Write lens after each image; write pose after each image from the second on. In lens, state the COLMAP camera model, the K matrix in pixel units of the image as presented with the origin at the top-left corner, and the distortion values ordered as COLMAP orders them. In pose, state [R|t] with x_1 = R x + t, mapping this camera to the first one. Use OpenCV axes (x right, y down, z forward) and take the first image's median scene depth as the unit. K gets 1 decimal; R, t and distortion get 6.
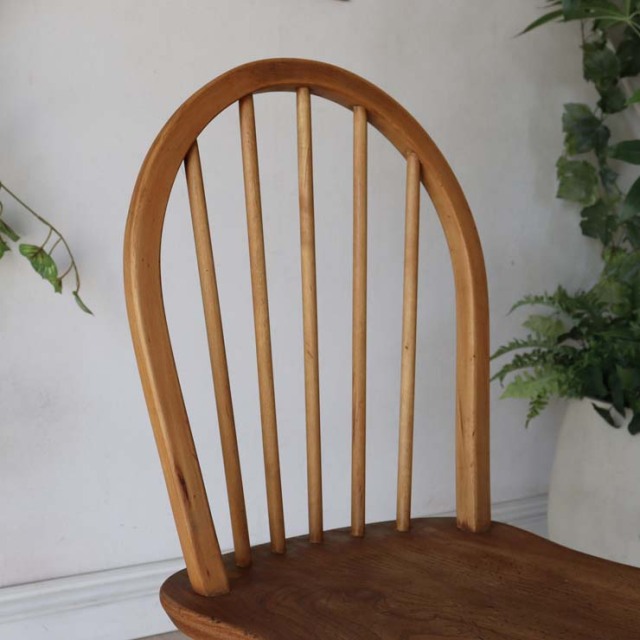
lens RADIAL K [[981.5, 0, 334.4], [0, 981.5, 336.4], [0, 0, 1]] dist [-0.088422, 0.000000]
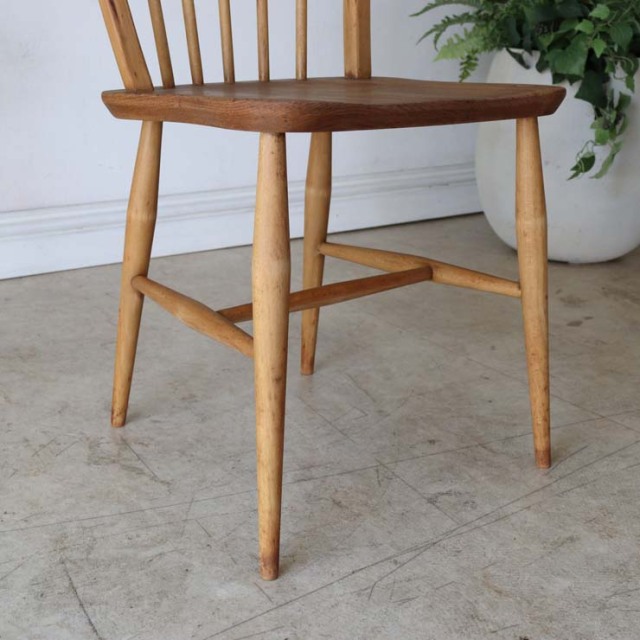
lens RADIAL K [[981.5, 0, 321.6], [0, 981.5, 321.4], [0, 0, 1]] dist [-0.088422, 0.000000]
pose [[0.999489, -0.021966, -0.023240, 0.068576], [0.026208, 0.979093, 0.201720, 0.144054], [0.018324, -0.202226, 0.979167, -0.168008]]
